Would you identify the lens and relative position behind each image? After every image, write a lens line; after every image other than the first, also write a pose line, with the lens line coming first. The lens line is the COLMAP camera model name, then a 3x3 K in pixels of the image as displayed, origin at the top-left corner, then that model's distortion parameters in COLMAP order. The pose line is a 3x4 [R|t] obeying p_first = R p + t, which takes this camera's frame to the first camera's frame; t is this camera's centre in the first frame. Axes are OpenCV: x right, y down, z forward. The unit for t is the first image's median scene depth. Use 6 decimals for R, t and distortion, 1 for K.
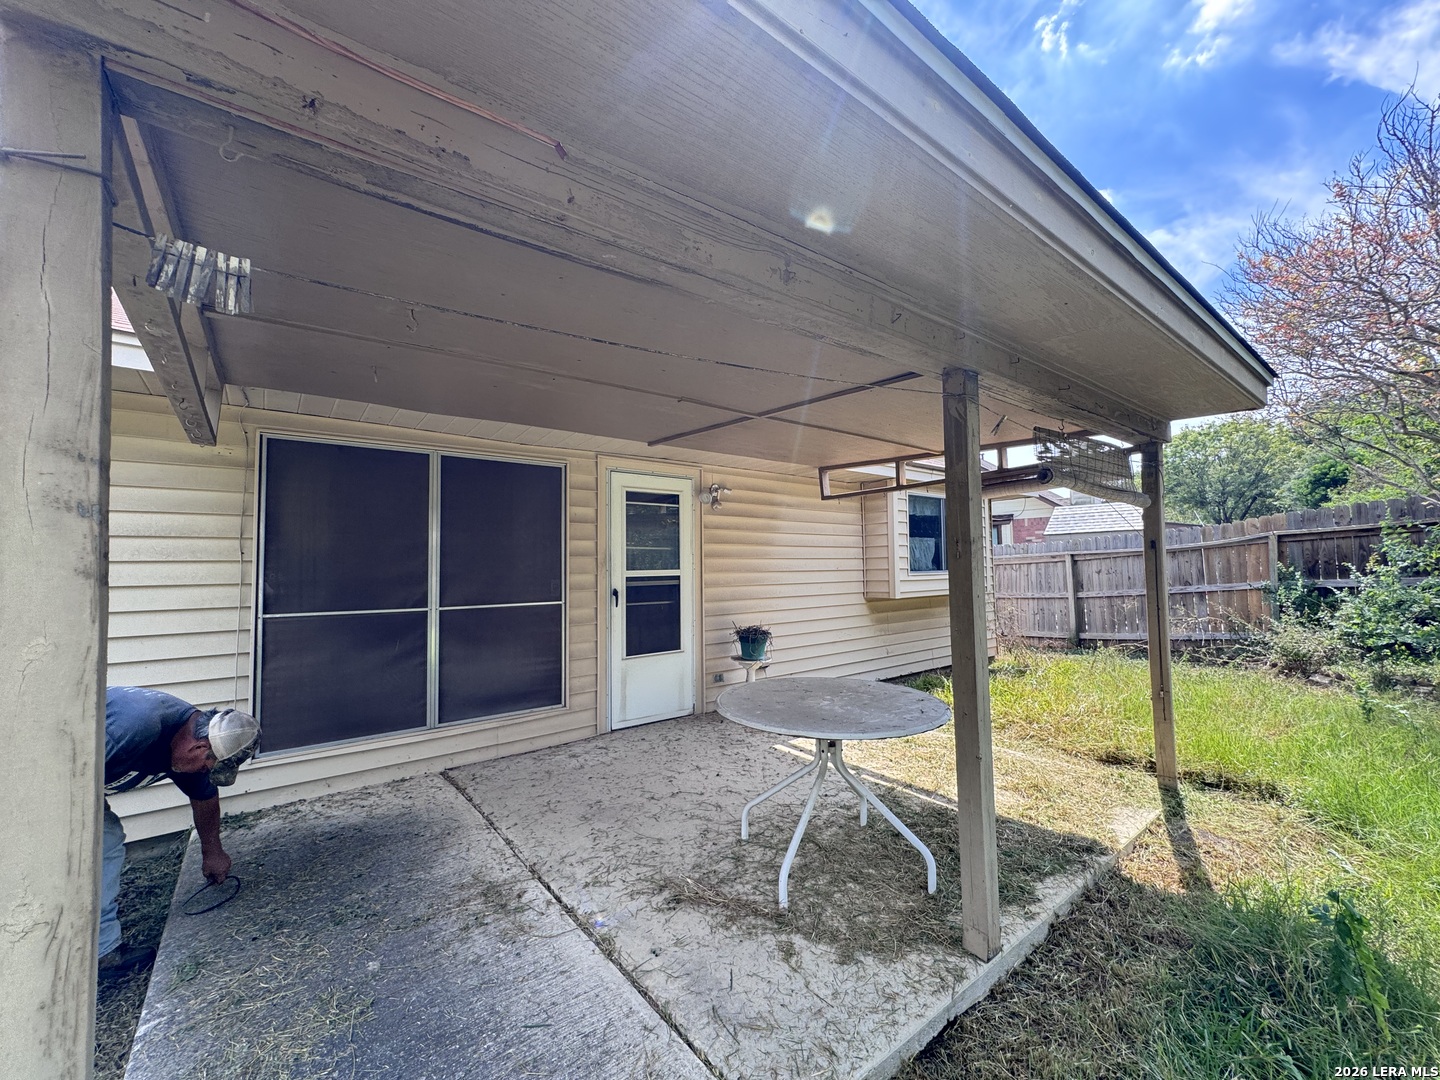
lens RADIAL K [[581.6, 0, 720.8], [0, 581.6, 539.7], [0, 0, 1]] dist [-0.006254, 0.000219]
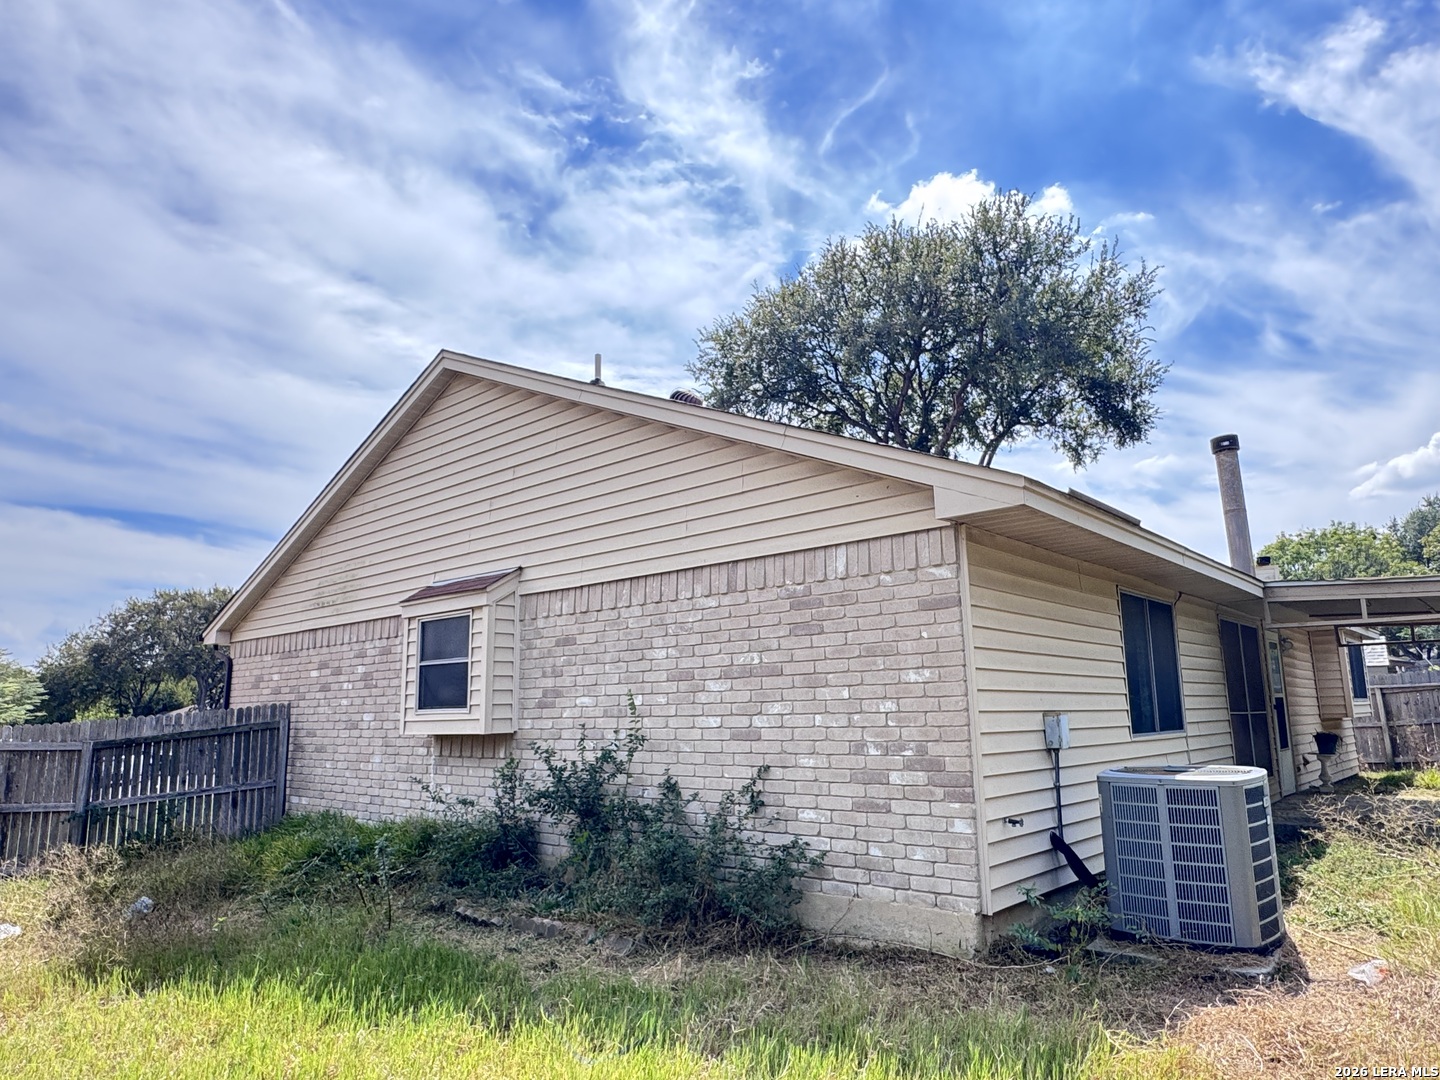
lens RADIAL K [[899.3, 0, 730.3], [0, 899.3, 556.8], [0, 0, 1]] dist [0.006563, -0.000990]
pose [[0.985513, 0.026976, 0.167443, -2.016002], [-0.005459, 0.991804, -0.127655, 0.006195], [-0.169514, 0.124892, 0.977582, -1.161928]]
